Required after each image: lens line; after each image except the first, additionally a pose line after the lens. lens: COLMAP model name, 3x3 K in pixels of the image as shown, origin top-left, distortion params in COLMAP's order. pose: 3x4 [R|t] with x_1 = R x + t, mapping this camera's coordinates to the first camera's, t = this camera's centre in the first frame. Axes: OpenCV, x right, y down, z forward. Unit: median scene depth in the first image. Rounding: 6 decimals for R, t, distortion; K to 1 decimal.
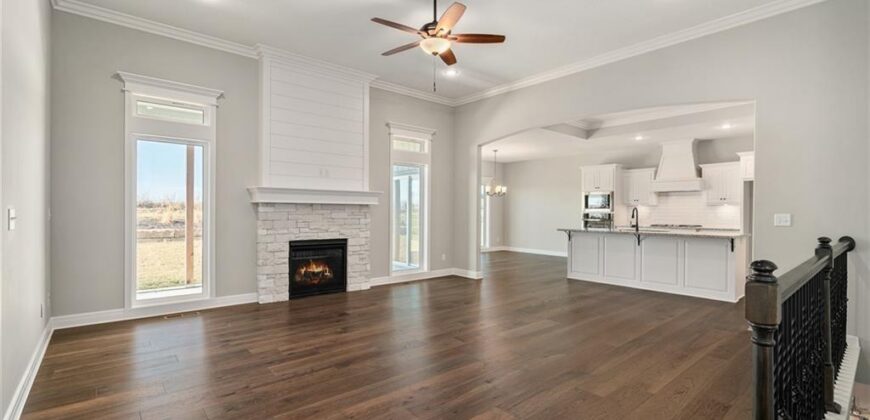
lens RADIAL K [[390.3, 0, 435.0], [0, 390.3, 210.0], [0, 0, 1]] dist [0.002844, 0.000261]
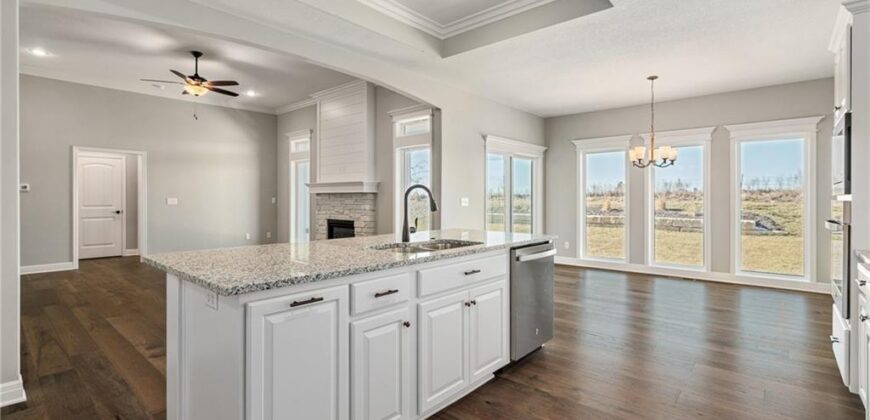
lens RADIAL K [[395.5, 0, 430.5], [0, 395.5, 198.6], [0, 0, 1]] dist [0.001318, 0.000197]
pose [[0.137822, -0.005924, -0.990439, 0.763753], [0.003720, 0.999978, -0.005464, 0.008067], [0.990450, -0.002931, 0.137841, 0.786371]]
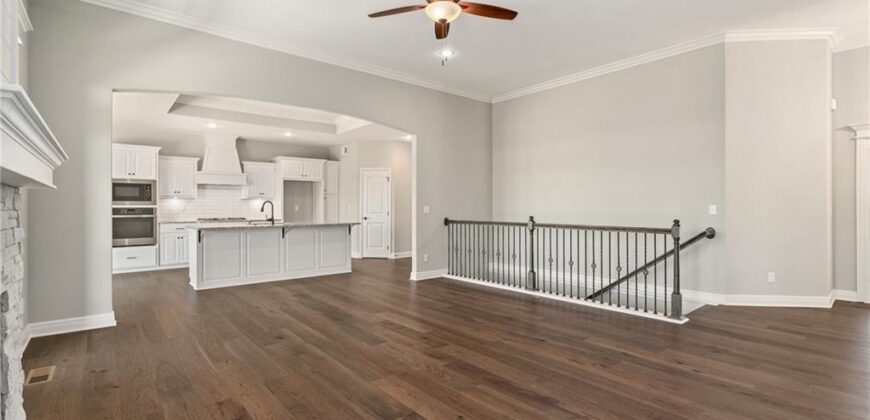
lens RADIAL K [[395.5, 0, 430.5], [0, 395.5, 198.6], [0, 0, 1]] dist [0.001318, 0.000197]
pose [[0.011745, 0.011417, 0.999866, -0.405738], [-0.002221, 0.999933, -0.011391, -0.001611], [-0.999929, -0.002087, 0.011769, 0.474924]]
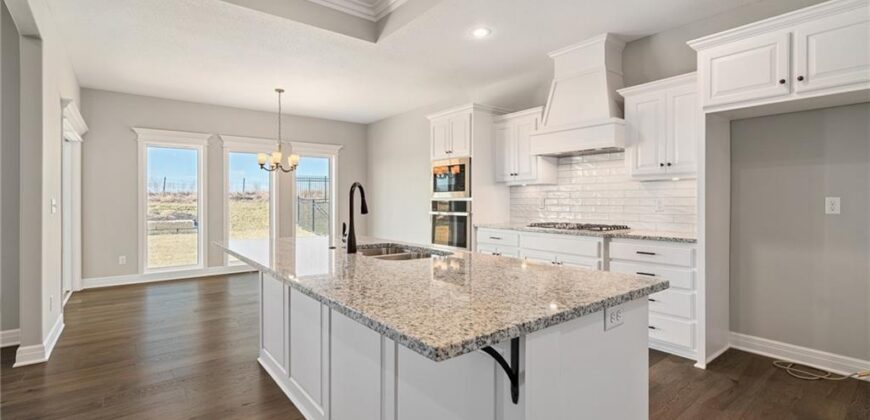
lens RADIAL K [[395.5, 0, 430.5], [0, 395.5, 198.6], [0, 0, 1]] dist [0.001318, 0.000197]
pose [[0.998542, -0.009065, -0.053208, 0.489839], [0.009068, 0.999959, -0.000176, 0.006210], [0.053207, -0.000306, 0.998583, 0.543096]]
